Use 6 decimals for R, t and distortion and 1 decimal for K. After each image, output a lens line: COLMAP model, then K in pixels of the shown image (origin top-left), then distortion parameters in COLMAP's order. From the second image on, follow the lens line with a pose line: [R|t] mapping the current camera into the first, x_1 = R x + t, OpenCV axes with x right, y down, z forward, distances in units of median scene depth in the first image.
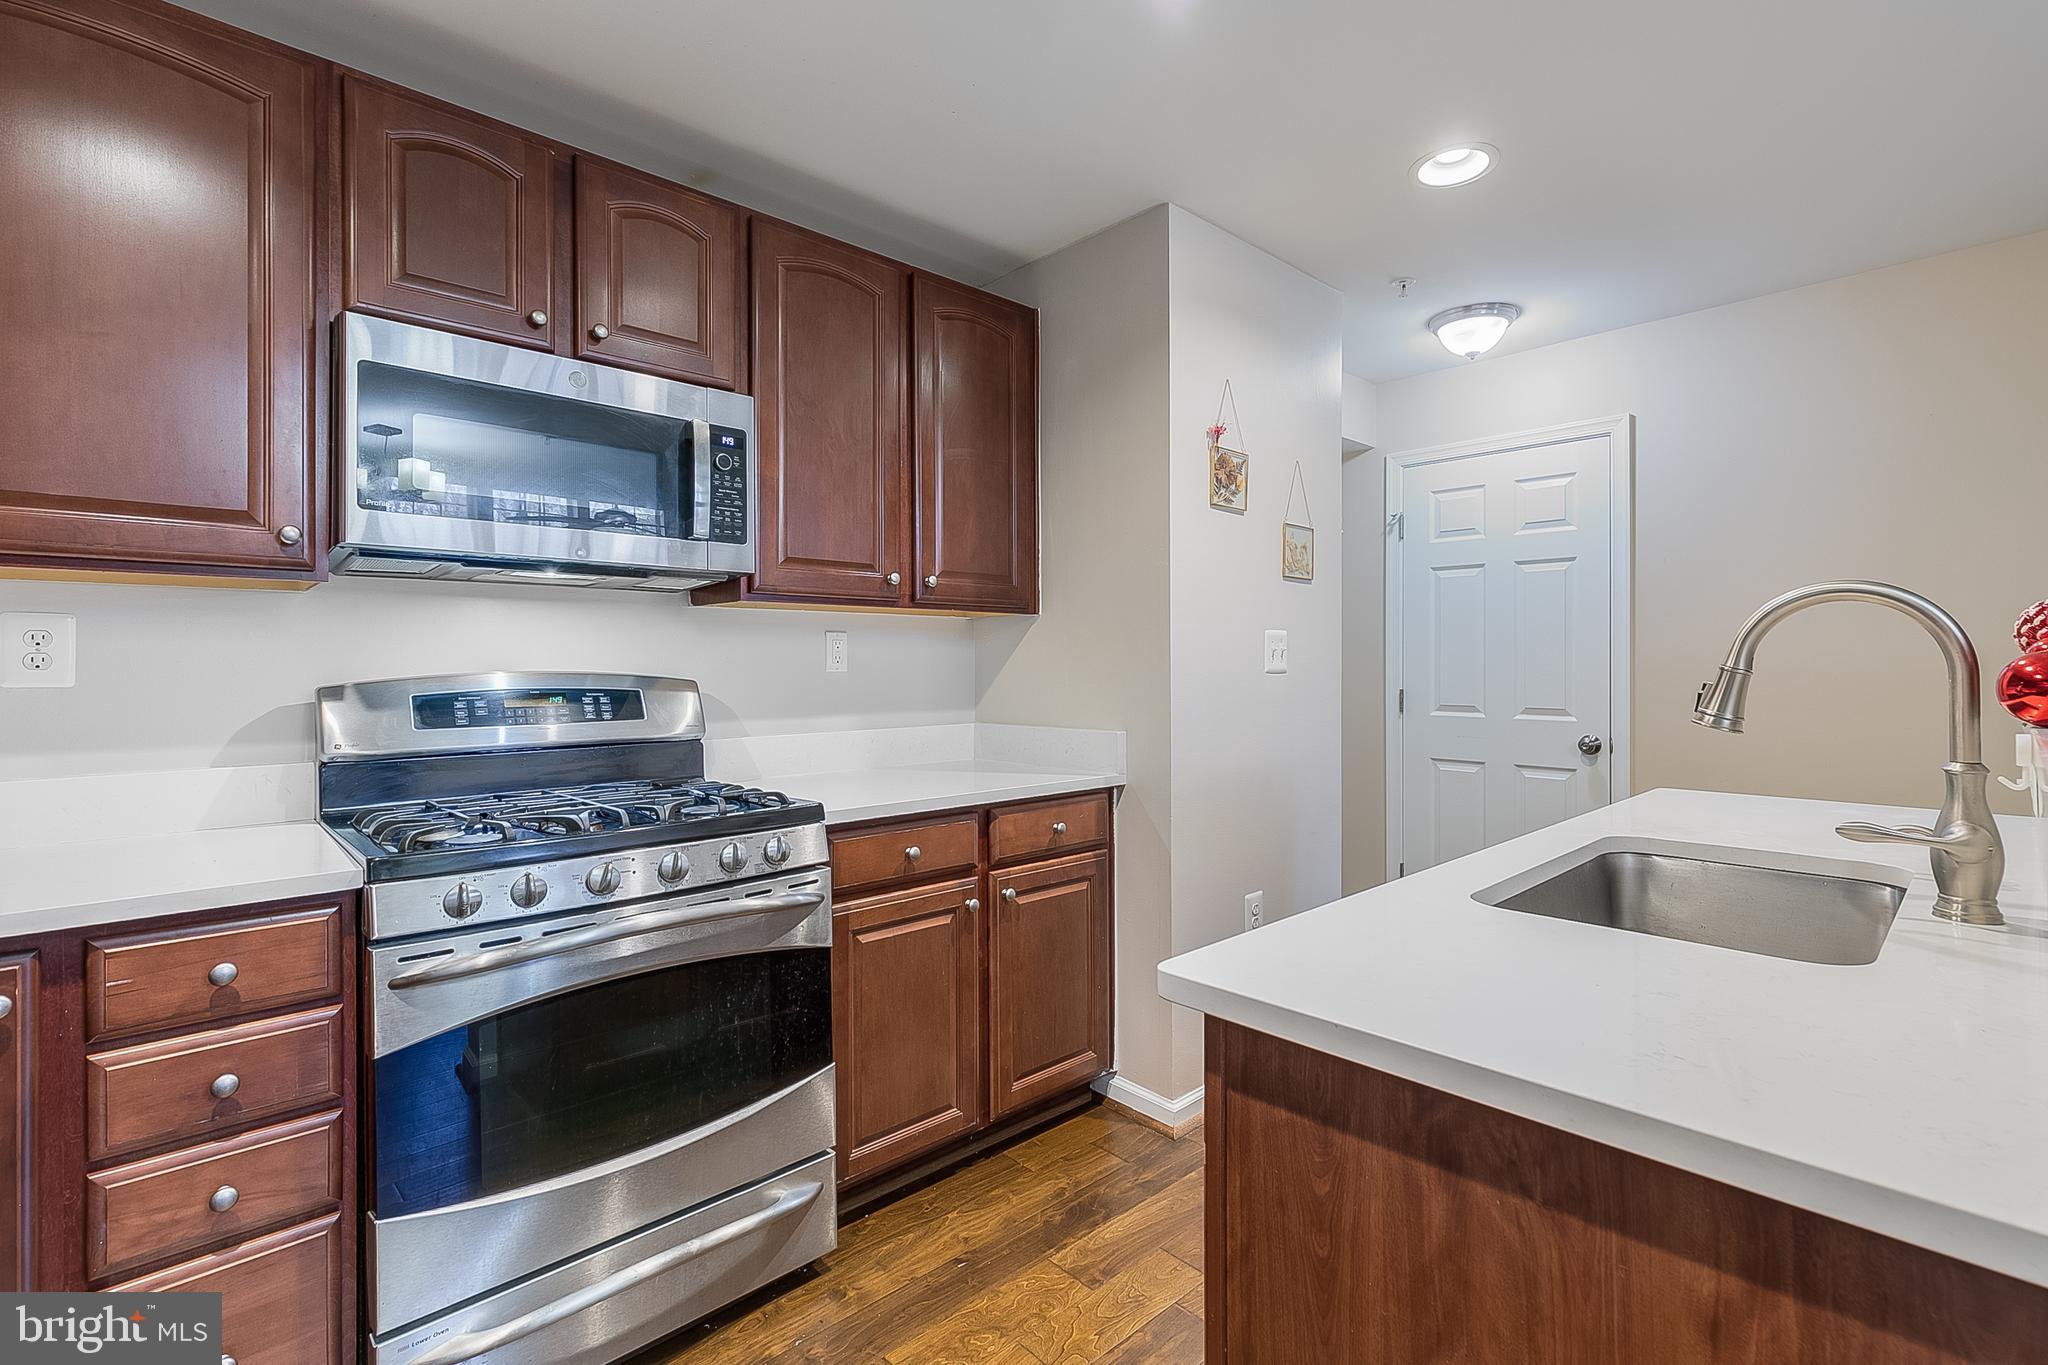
lens RADIAL K [[932.9, 0, 1033.5], [0, 932.9, 679.3], [0, 0, 1]] dist [0.002023, -0.000871]
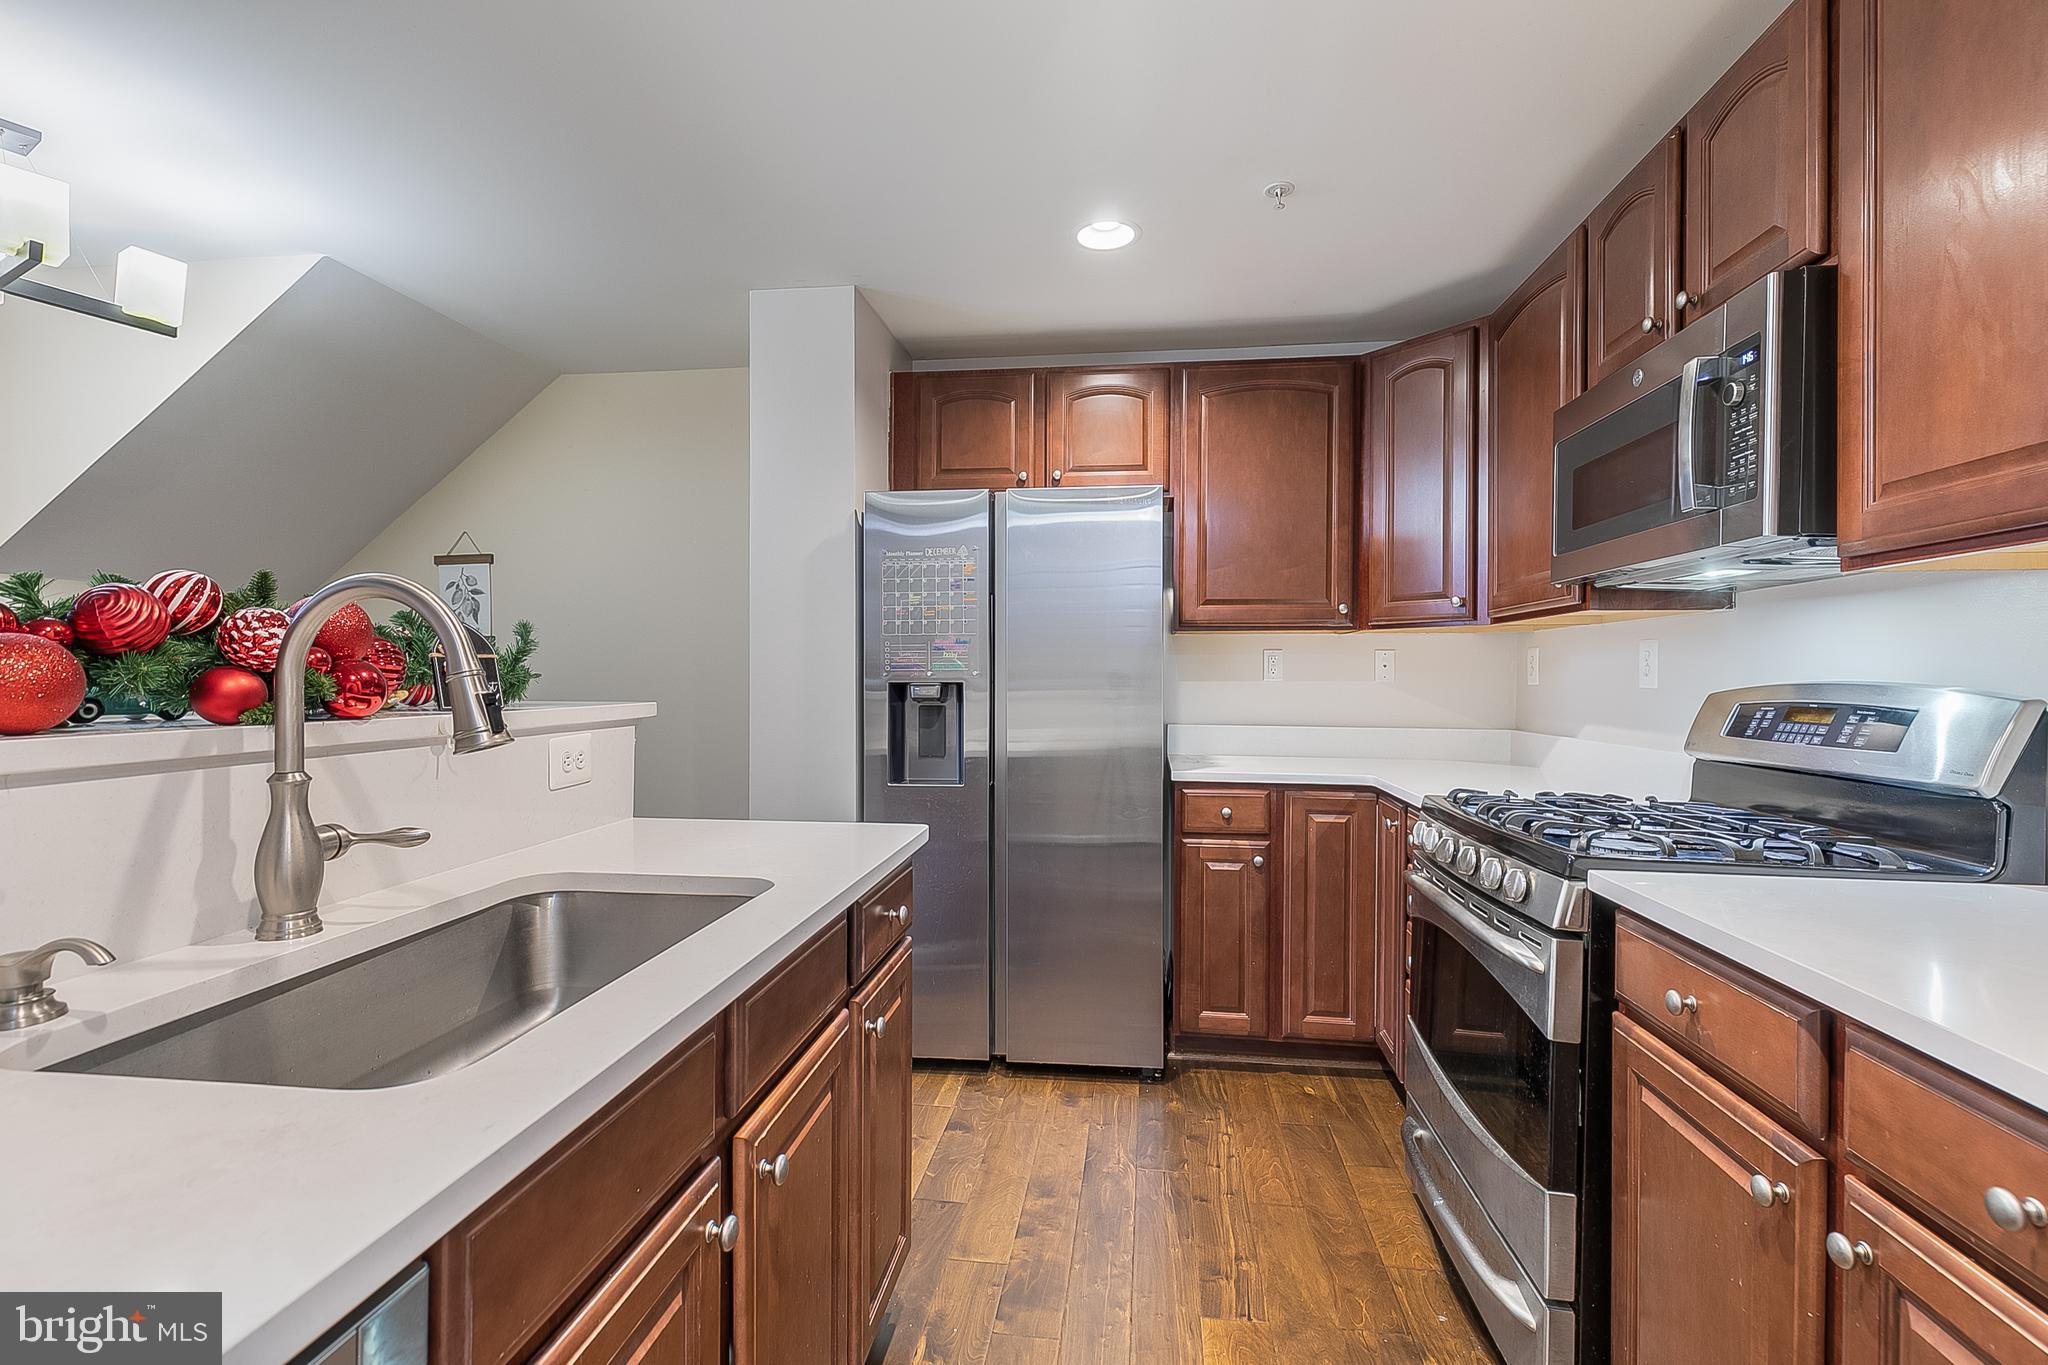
lens RADIAL K [[932.9, 0, 1033.5], [0, 932.9, 679.3], [0, 0, 1]] dist [0.002023, -0.000871]
pose [[-0.766980, -0.003509, -0.641661, 0.539193], [-0.005164, 0.999986, 0.000704, -0.009811], [0.641650, 0.003854, -0.766988, 1.196951]]
